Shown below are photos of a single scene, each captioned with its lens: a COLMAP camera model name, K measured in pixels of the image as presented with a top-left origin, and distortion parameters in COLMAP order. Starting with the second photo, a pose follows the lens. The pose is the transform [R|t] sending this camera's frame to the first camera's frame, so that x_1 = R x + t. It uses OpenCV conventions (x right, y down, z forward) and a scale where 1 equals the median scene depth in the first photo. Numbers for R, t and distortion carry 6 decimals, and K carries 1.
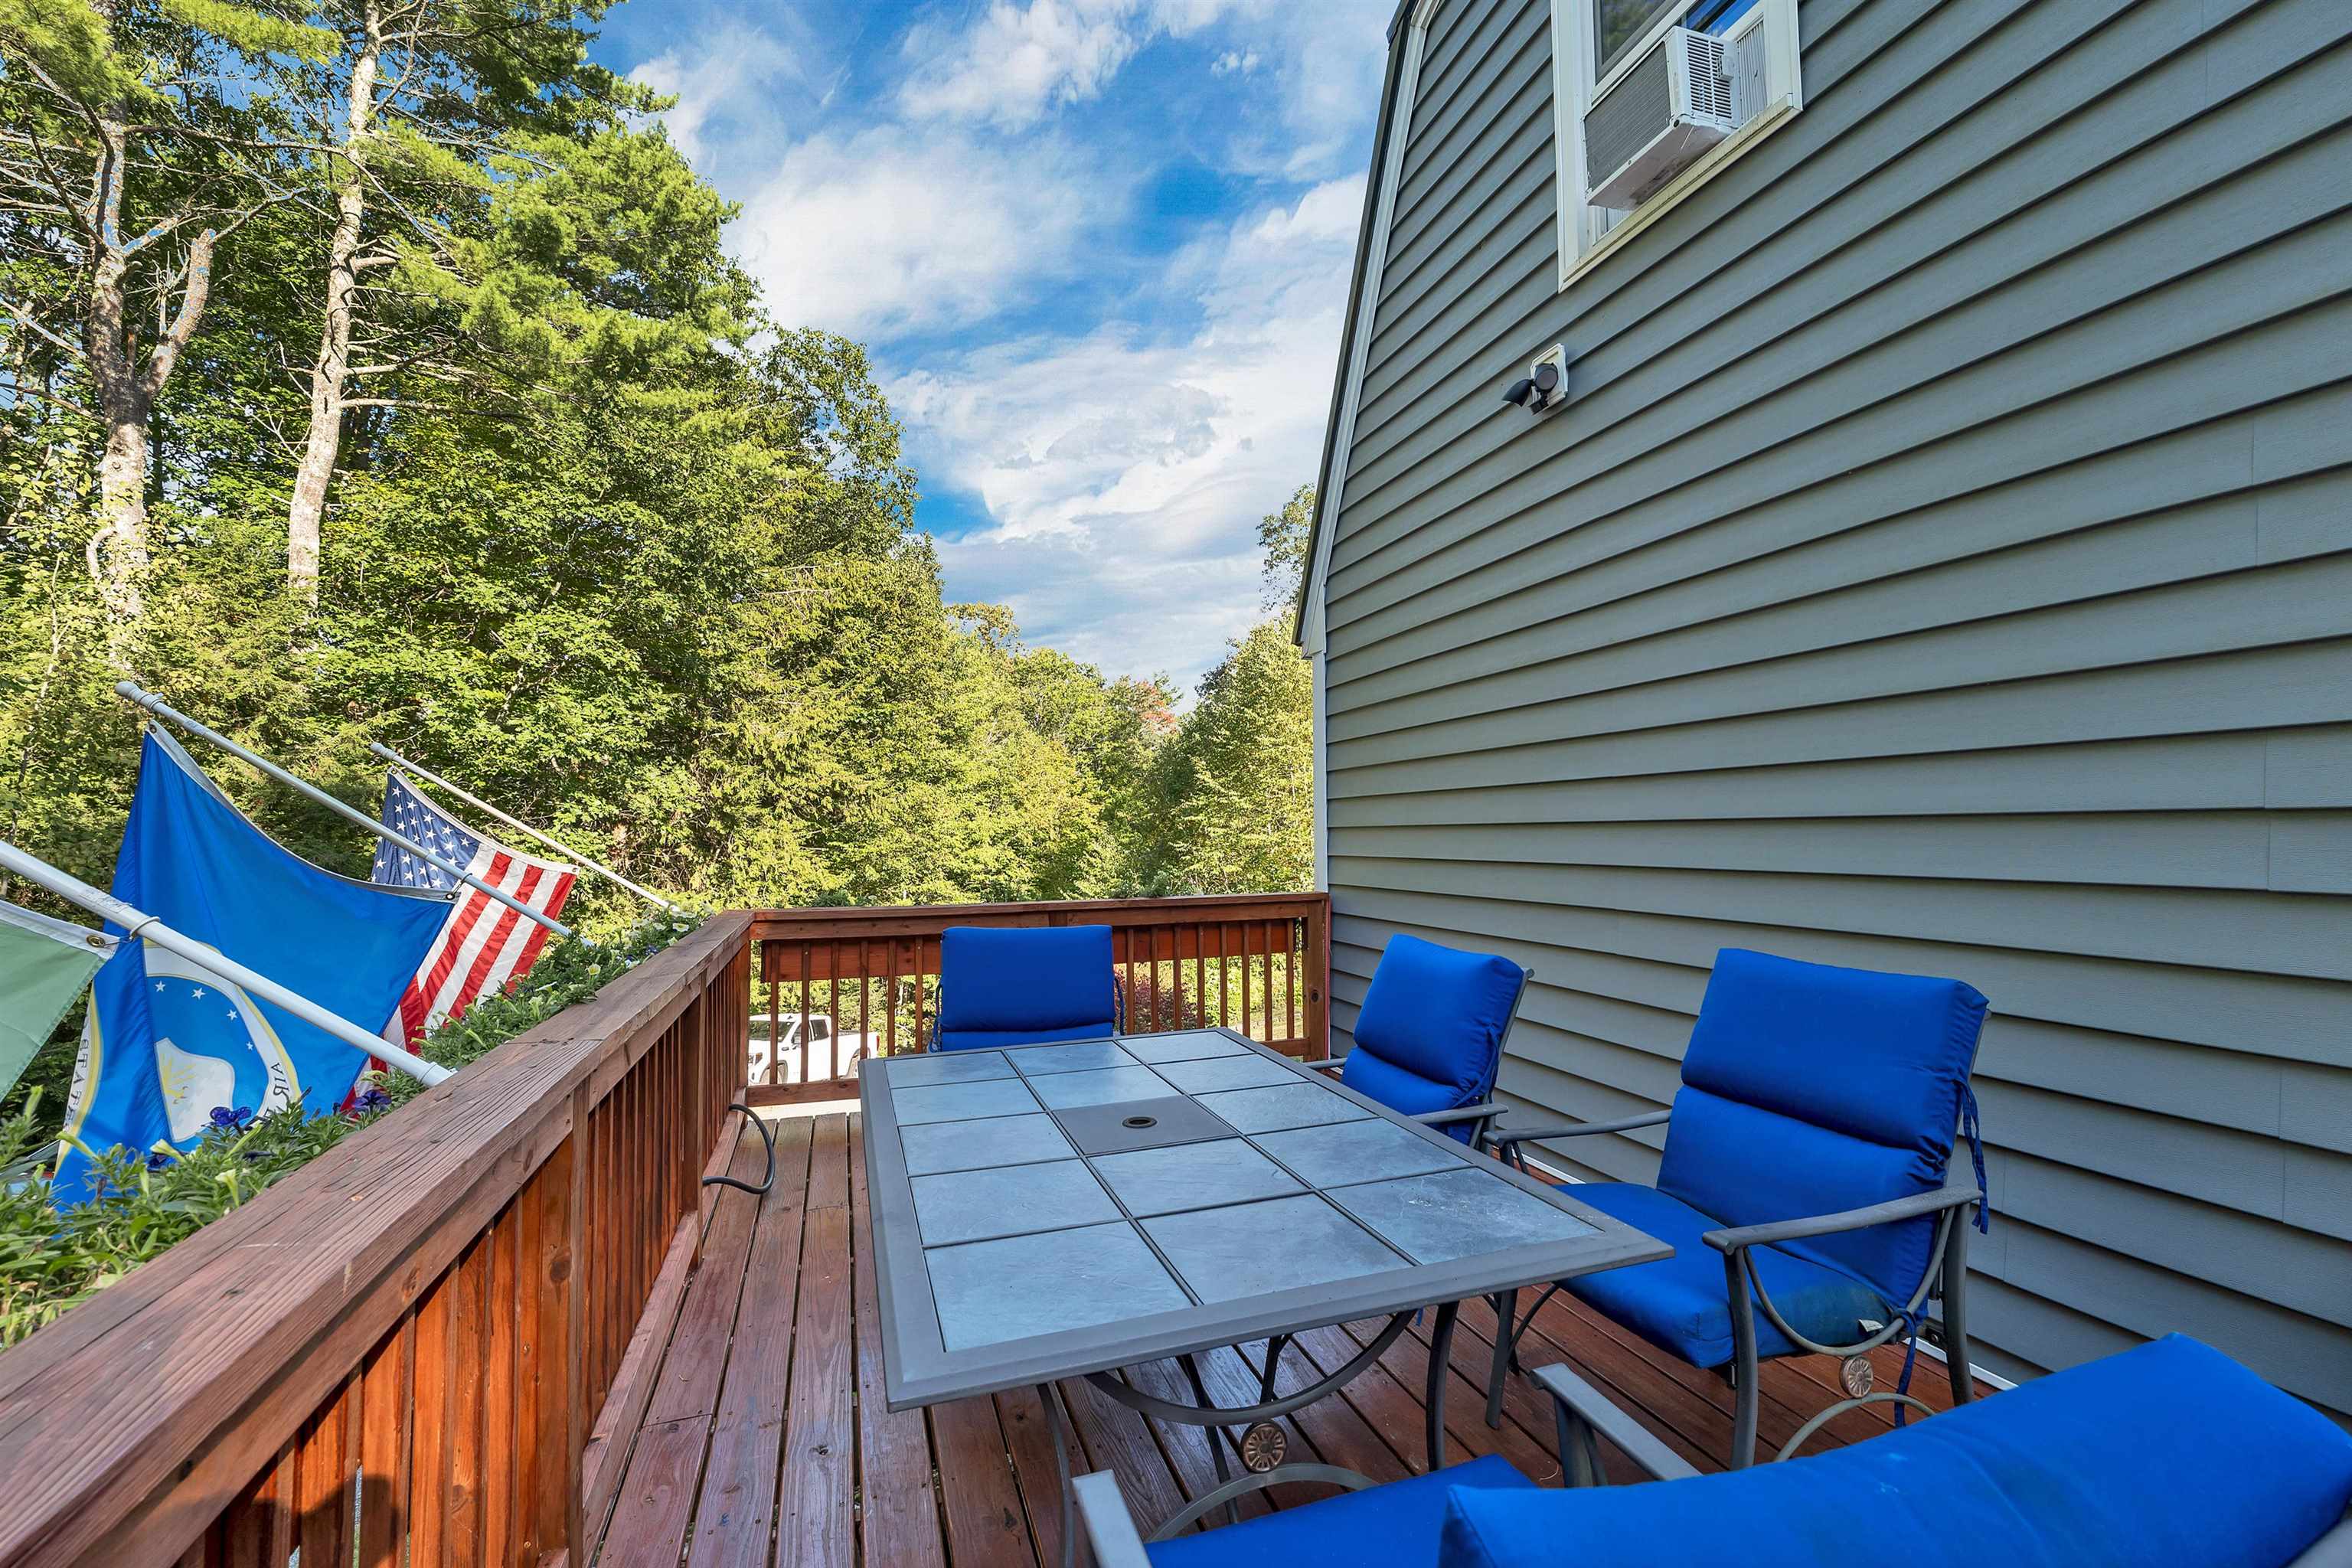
lens RADIAL K [[980.7, 0, 1183.6], [0, 980.7, 775.6], [0, 0, 1]] dist [0.000084, -0.000126]
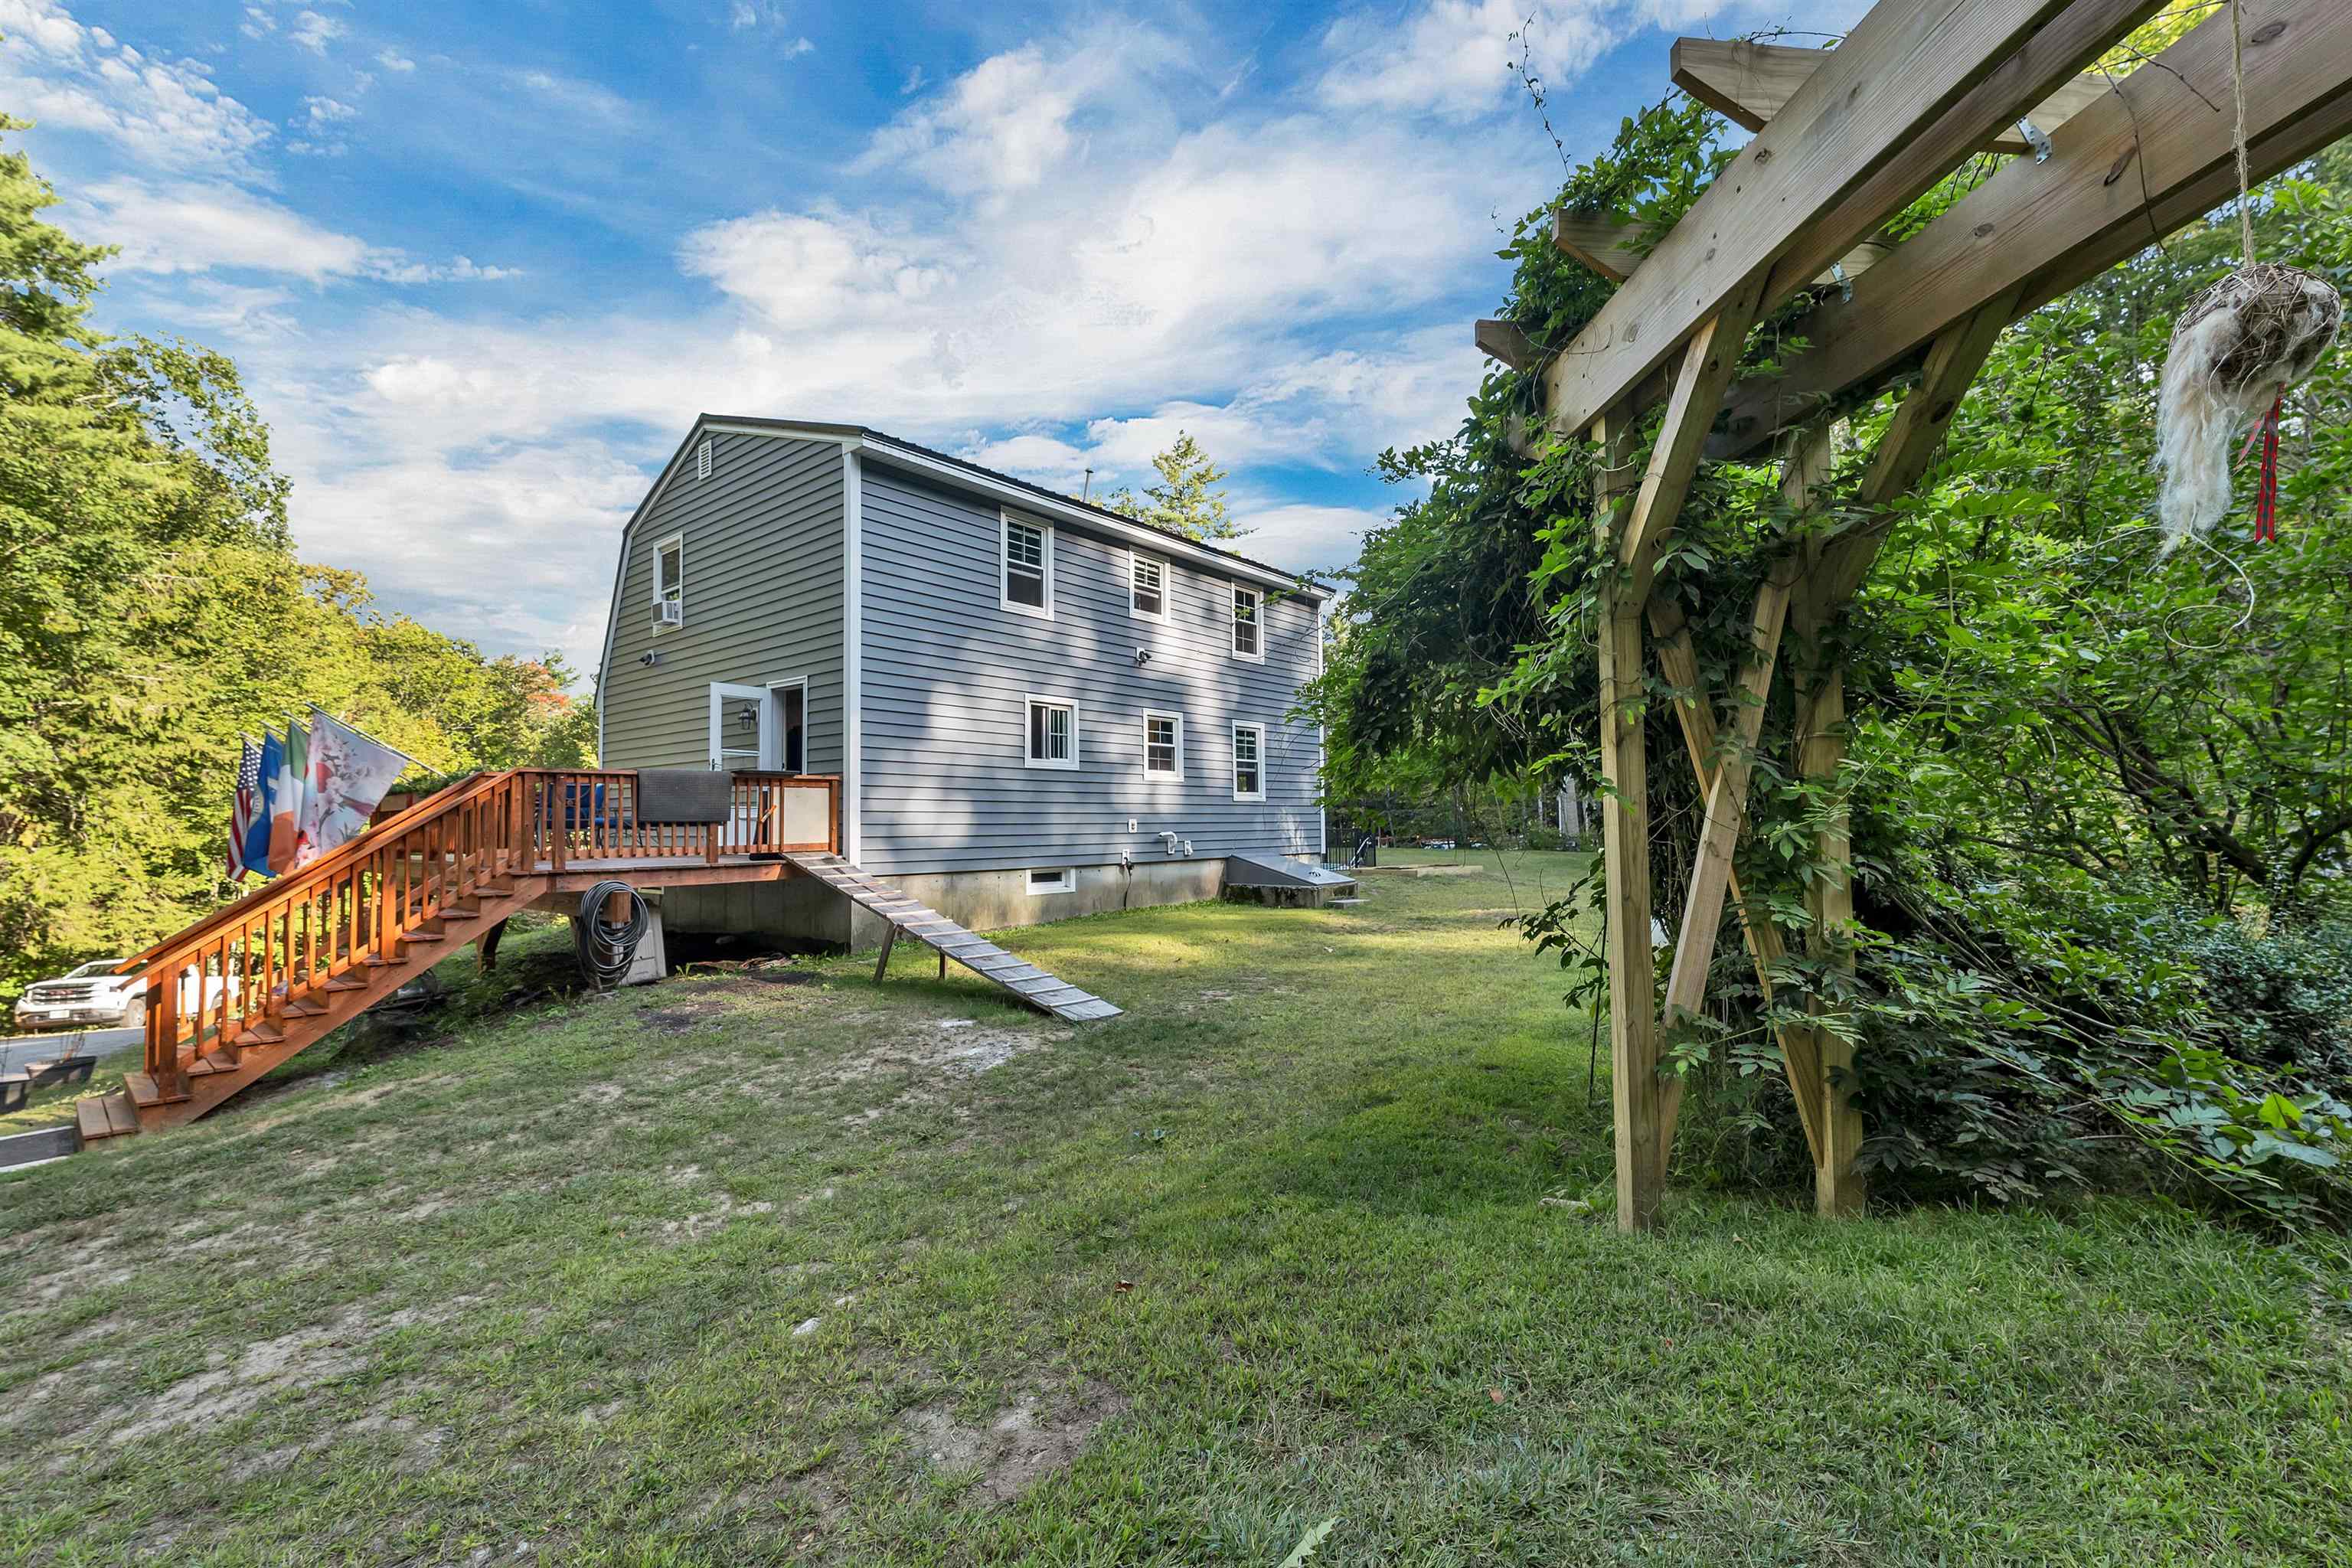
lens RADIAL K [[984.9, 0, 1174.3], [0, 984.9, 791.4], [0, 0, 1]] dist [0.000088, -0.000088]
pose [[0.858346, 0.018380, 0.512741, 0.021948], [-0.029687, 0.999463, 0.013870, 0.003220], [-0.512211, -0.027127, 0.858431, -0.477515]]
